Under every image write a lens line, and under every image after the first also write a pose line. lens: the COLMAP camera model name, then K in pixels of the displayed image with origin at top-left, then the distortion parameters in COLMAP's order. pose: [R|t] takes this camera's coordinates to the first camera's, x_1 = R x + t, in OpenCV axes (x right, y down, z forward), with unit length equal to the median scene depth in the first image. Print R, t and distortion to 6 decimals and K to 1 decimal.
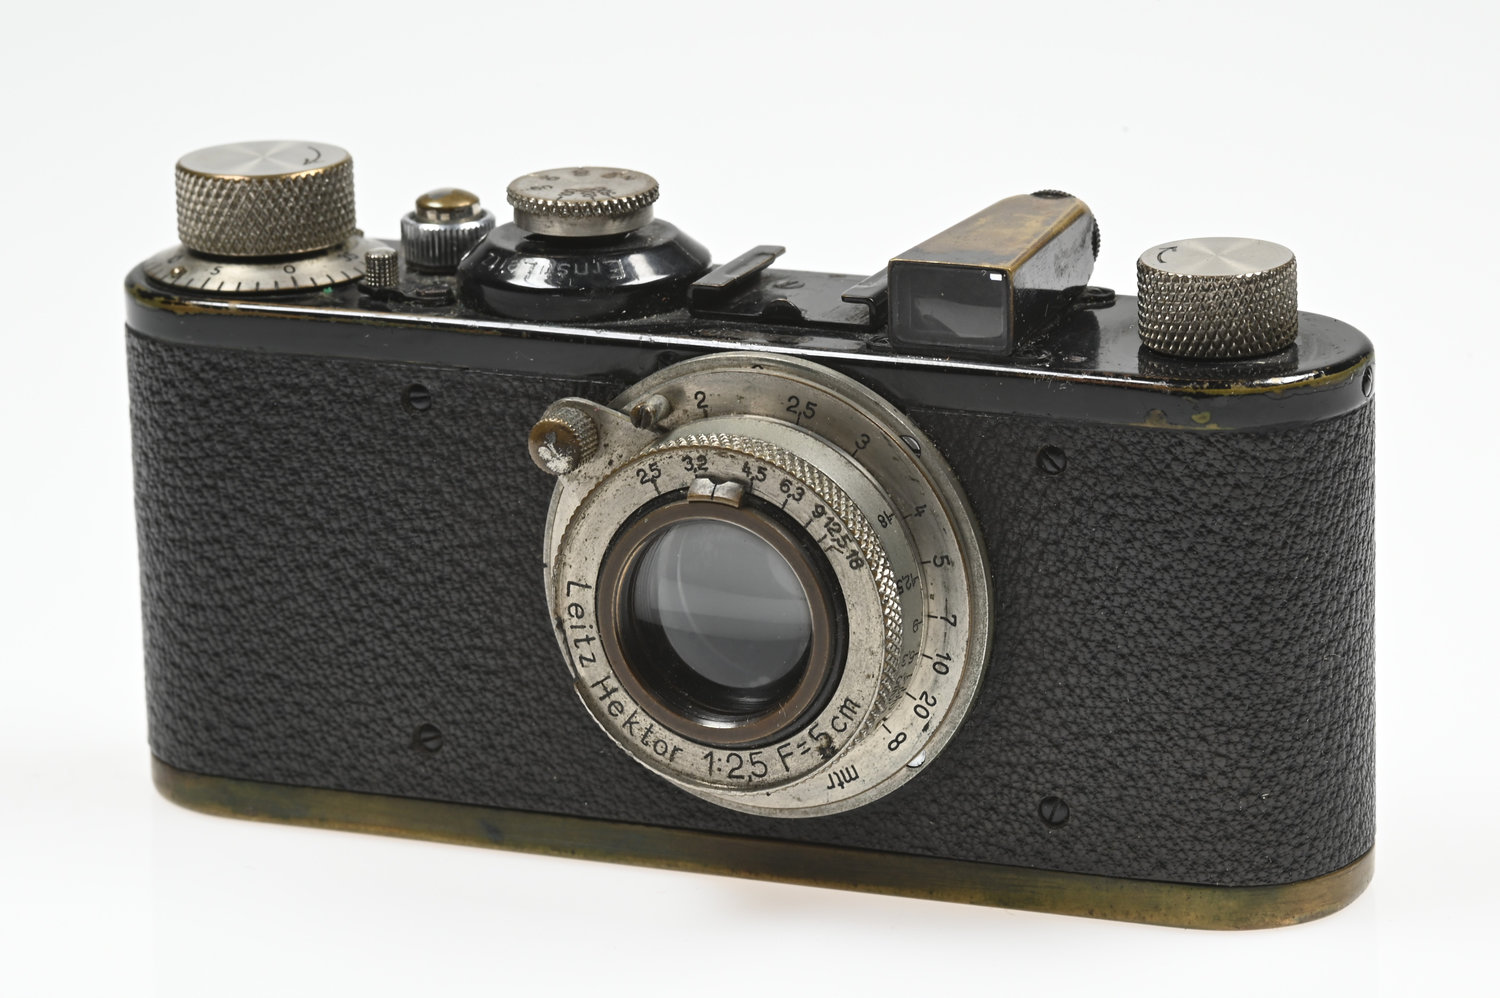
lens RADIAL K [[4445.9, 0, 751.2], [0, 4445.9, 490.6], [0, 0, 1]] dist [0.473081, 0.000000]
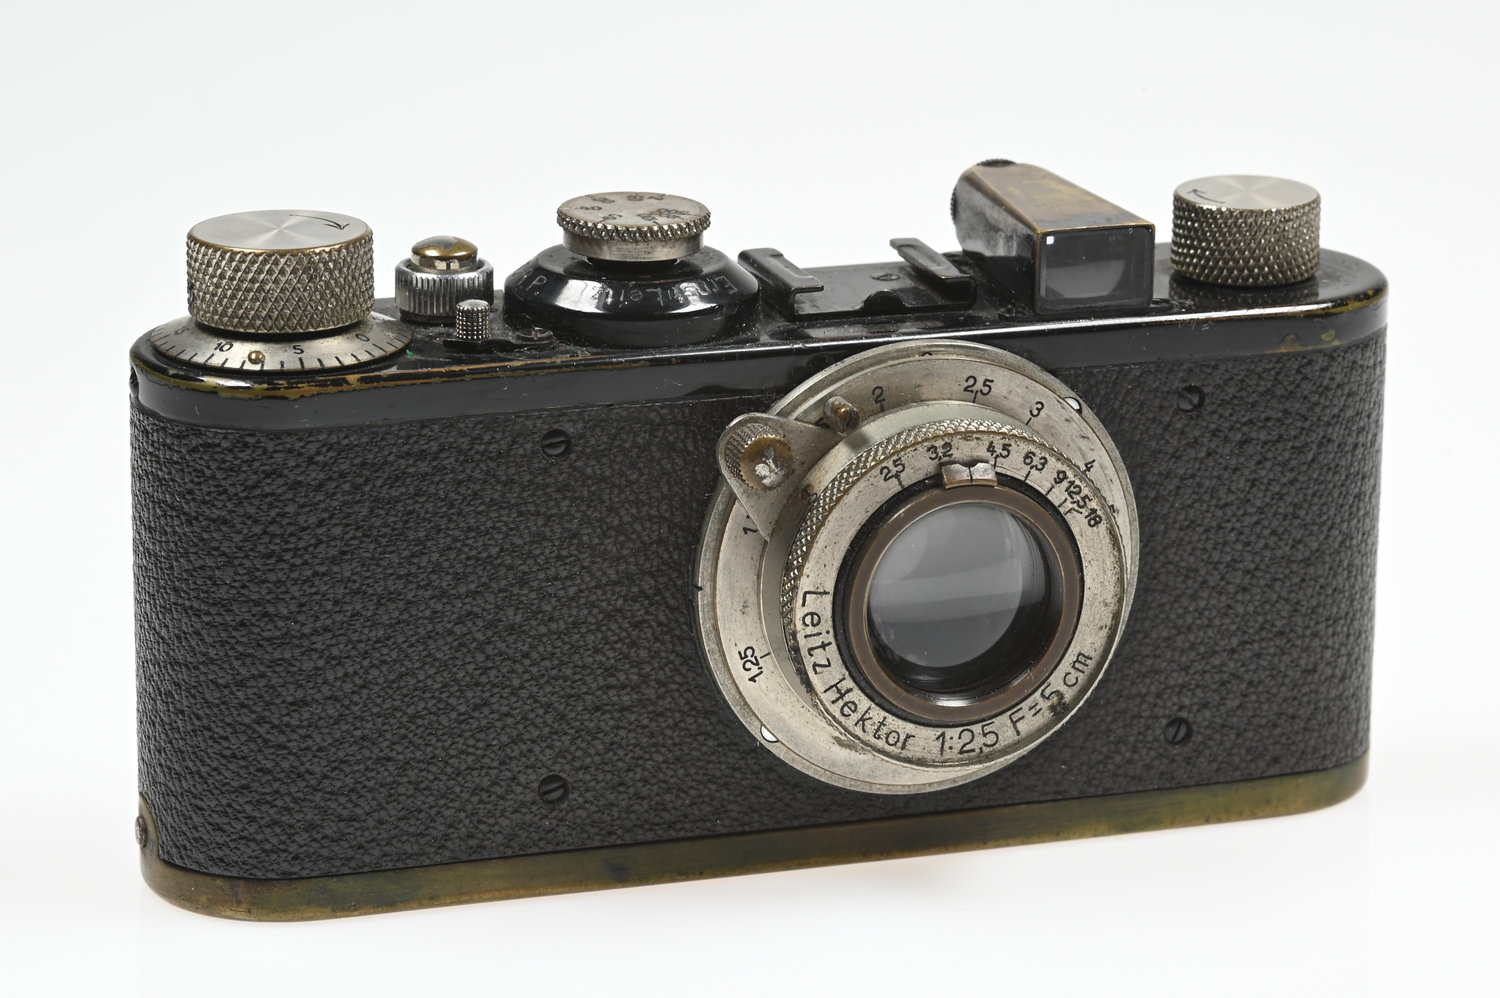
lens RADIAL K [[4445.9, 0, 757.5], [0, 4445.9, 513.2], [0, 0, 1]] dist [0.473081, 0.000000]
pose [[0.842075, -0.162242, 0.514381, -0.554544], [0.162465, 0.985691, 0.044932, -0.043234], [-0.514310, 0.045733, 0.856384, 0.139993]]
